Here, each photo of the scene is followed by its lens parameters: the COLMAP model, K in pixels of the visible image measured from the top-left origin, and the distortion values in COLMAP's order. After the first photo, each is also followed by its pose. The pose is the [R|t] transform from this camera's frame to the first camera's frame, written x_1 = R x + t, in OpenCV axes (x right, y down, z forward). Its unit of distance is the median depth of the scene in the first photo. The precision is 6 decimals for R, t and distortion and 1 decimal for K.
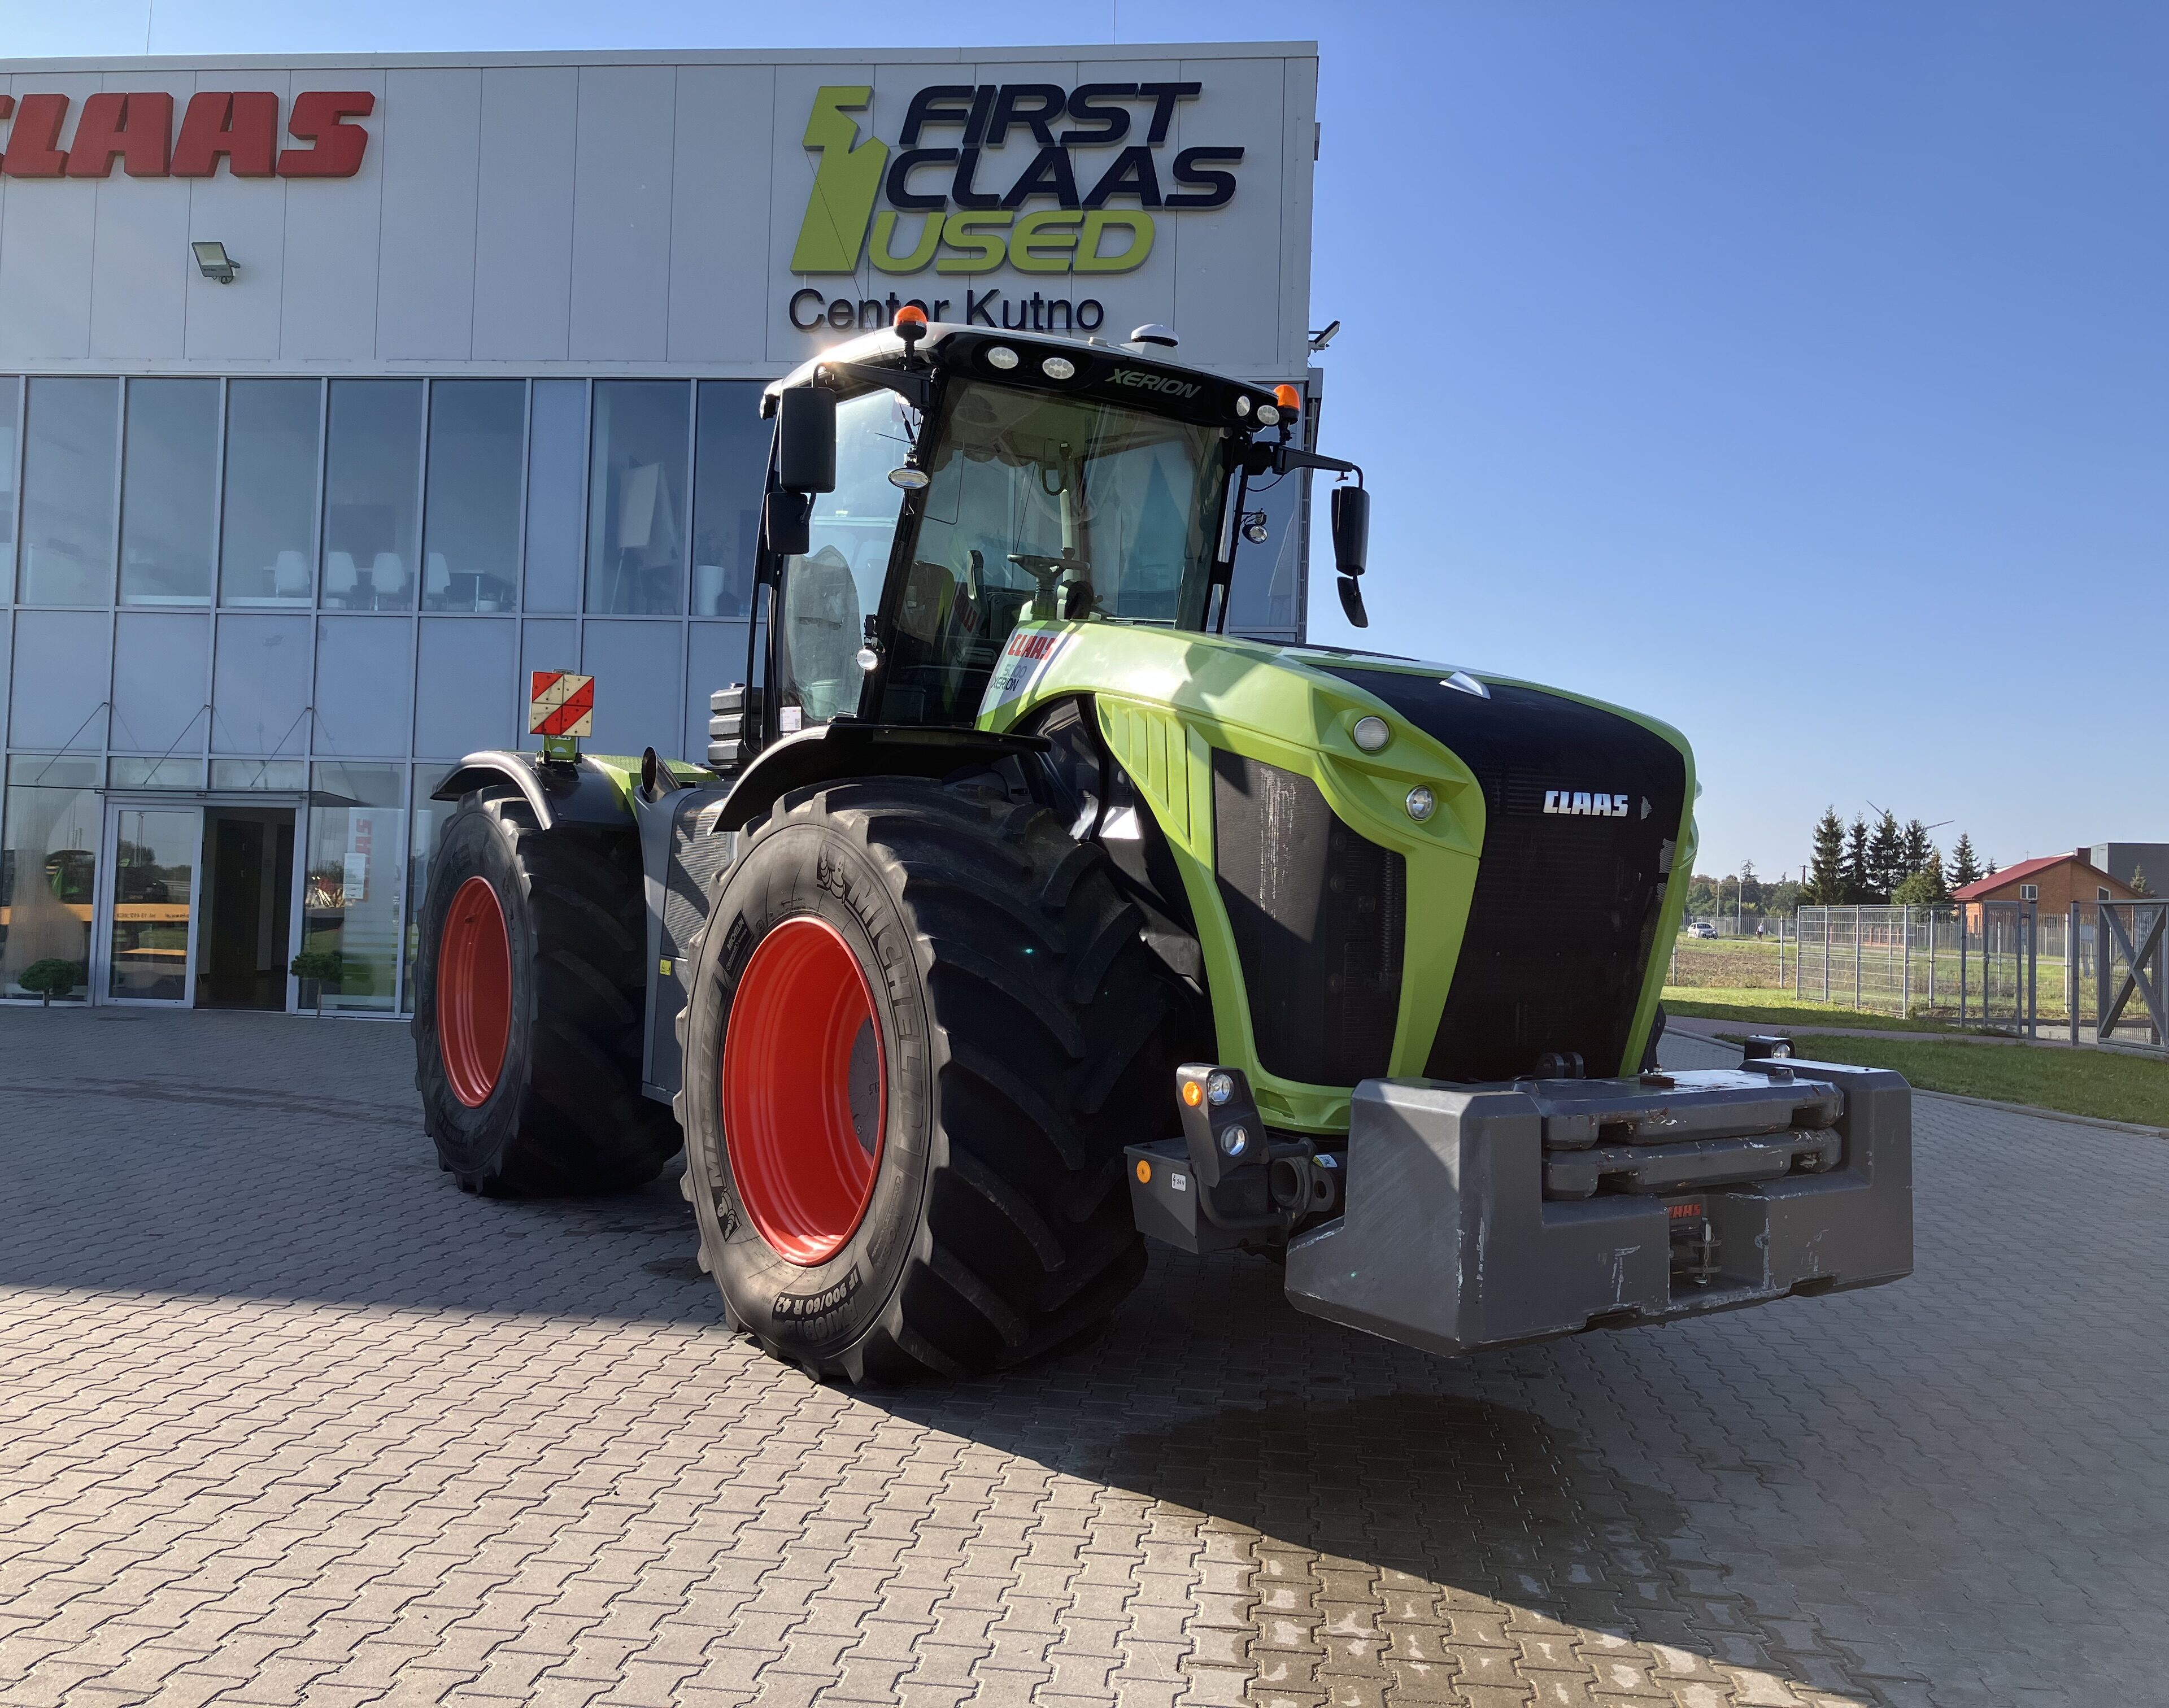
lens RADIAL K [[1827.0, 0, 1072.7], [0, 1827.0, 853.6], [0, 0, 1]] dist [0.013166, 0.007072]
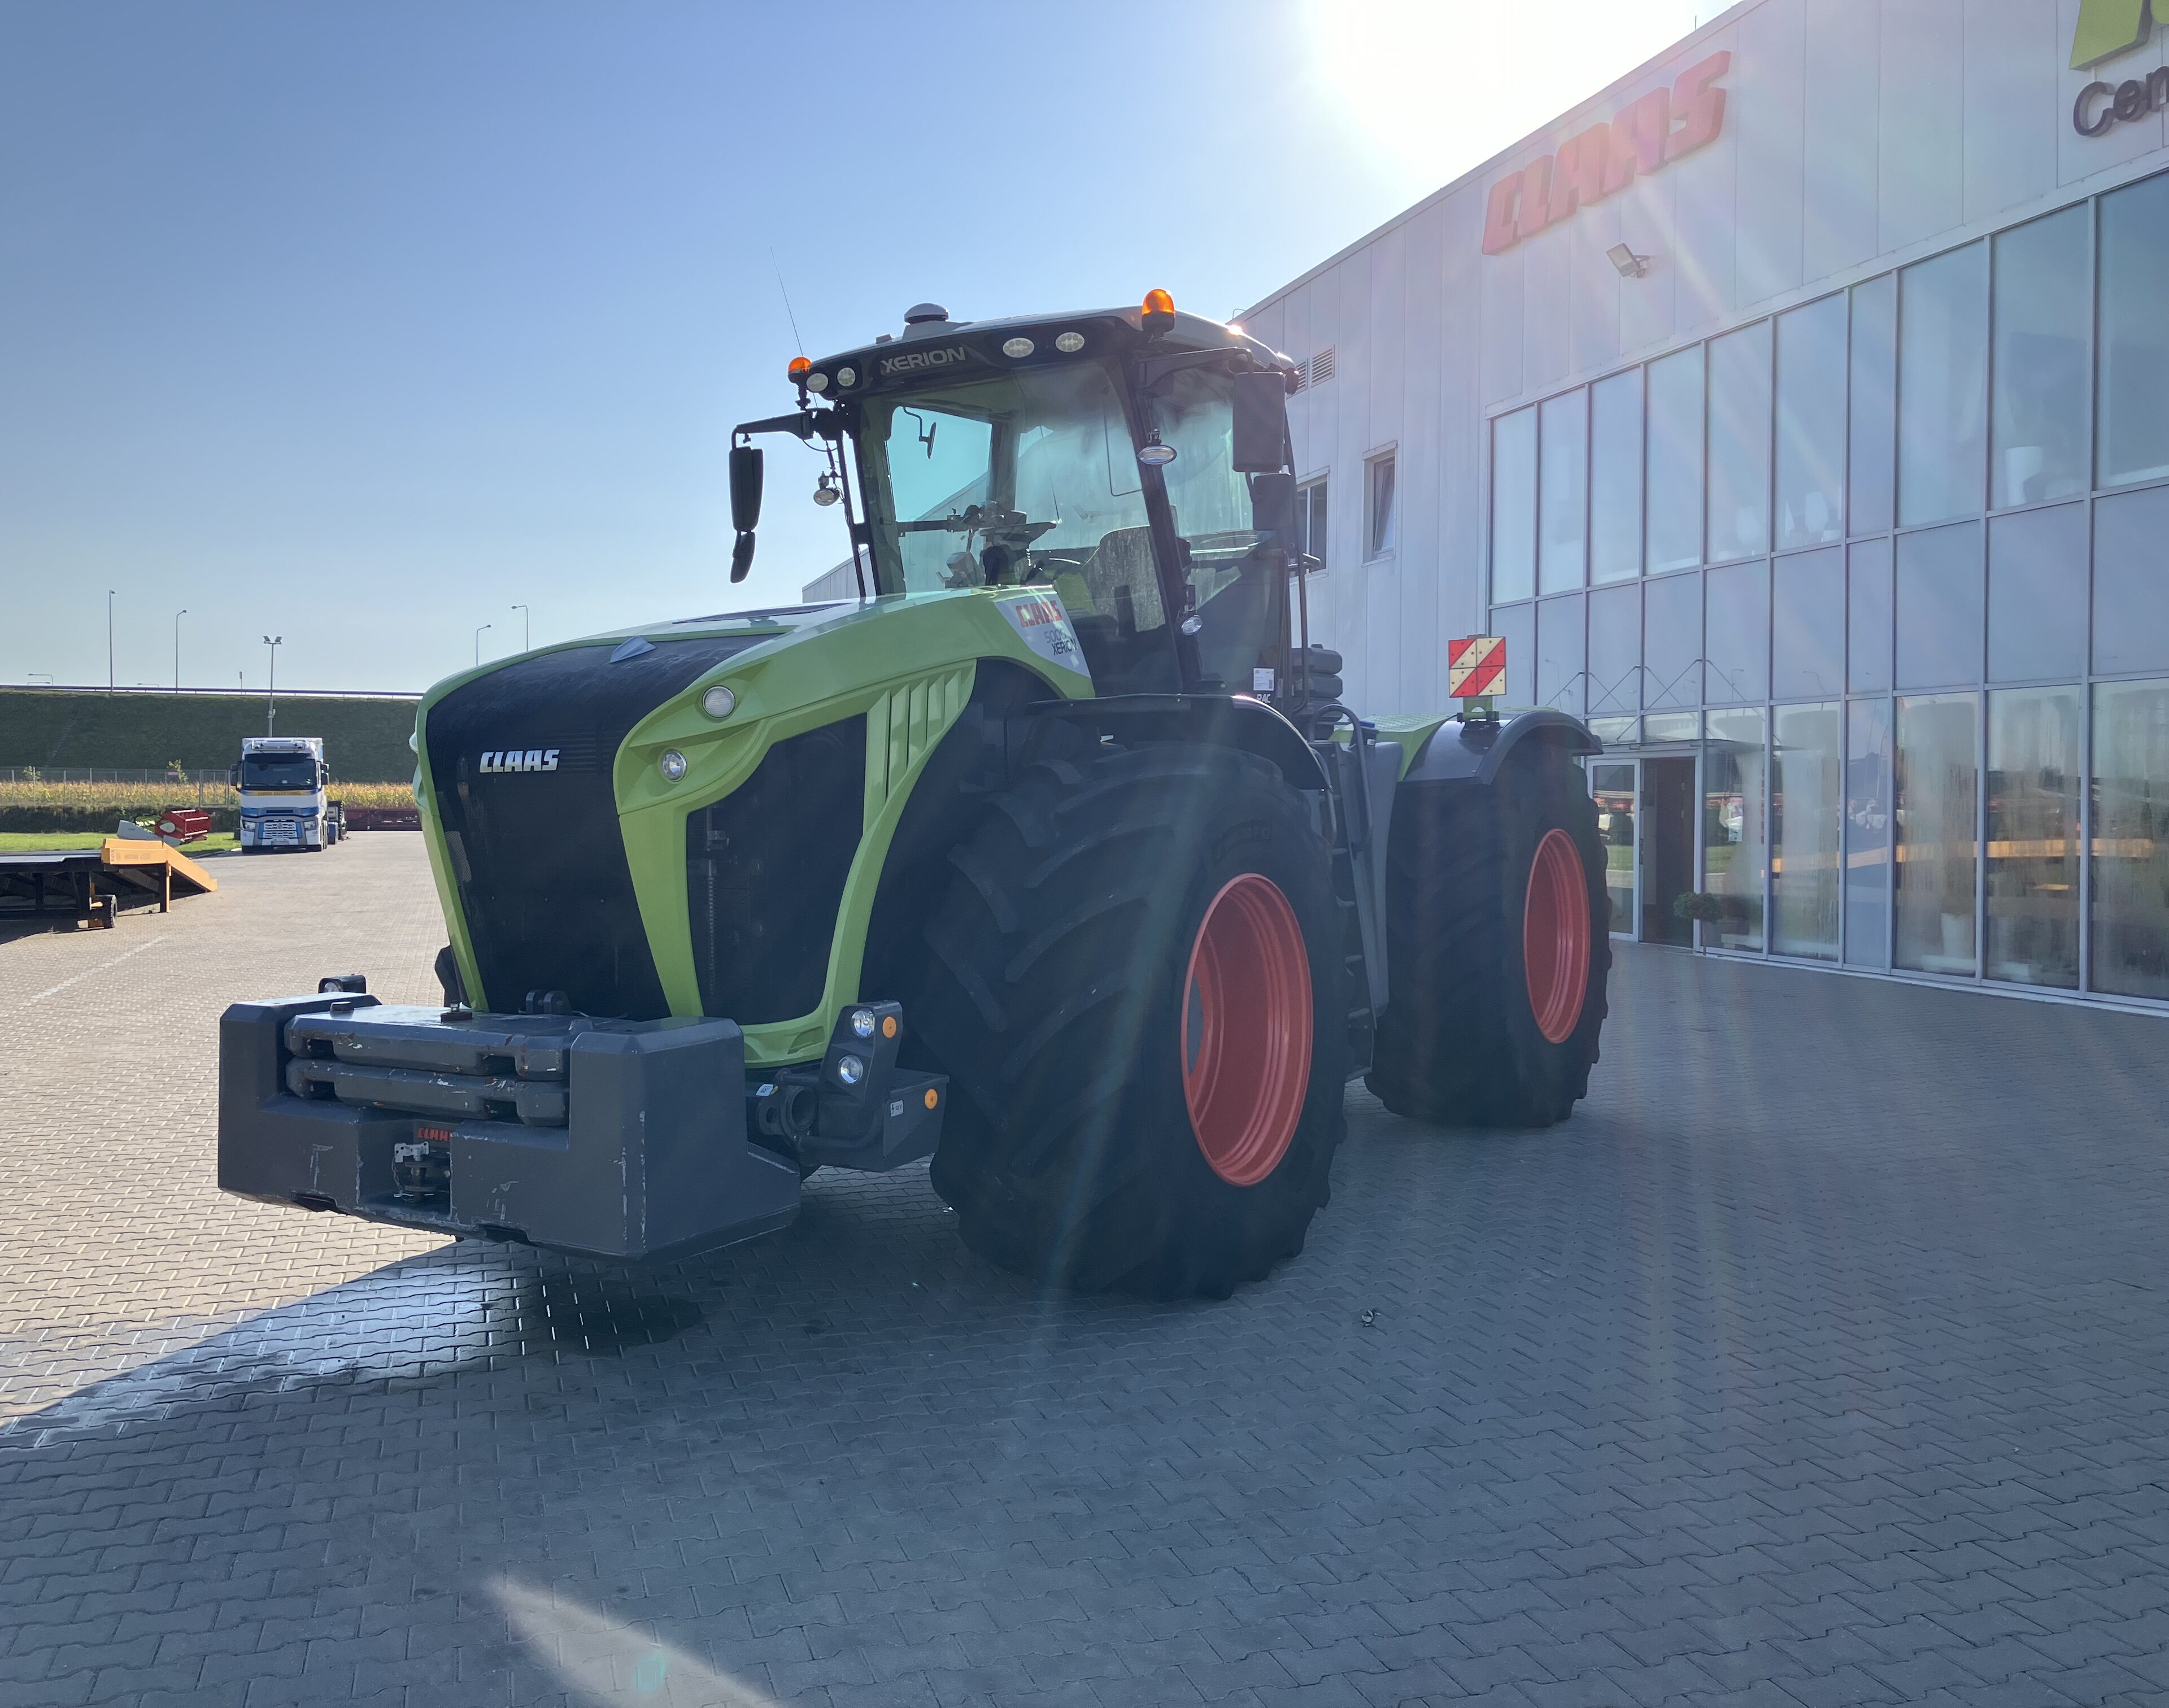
lens RADIAL K [[1827.0, 0, 1071.9], [0, 1827.0, 843.2], [0, 0, 1]] dist [0.013166, 0.007072]
pose [[0.425166, -0.007430, -0.905085, 1.392551], [0.031946, 0.999466, 0.006802, 0.024359], [0.904551, -0.031806, 0.425177, 0.828498]]
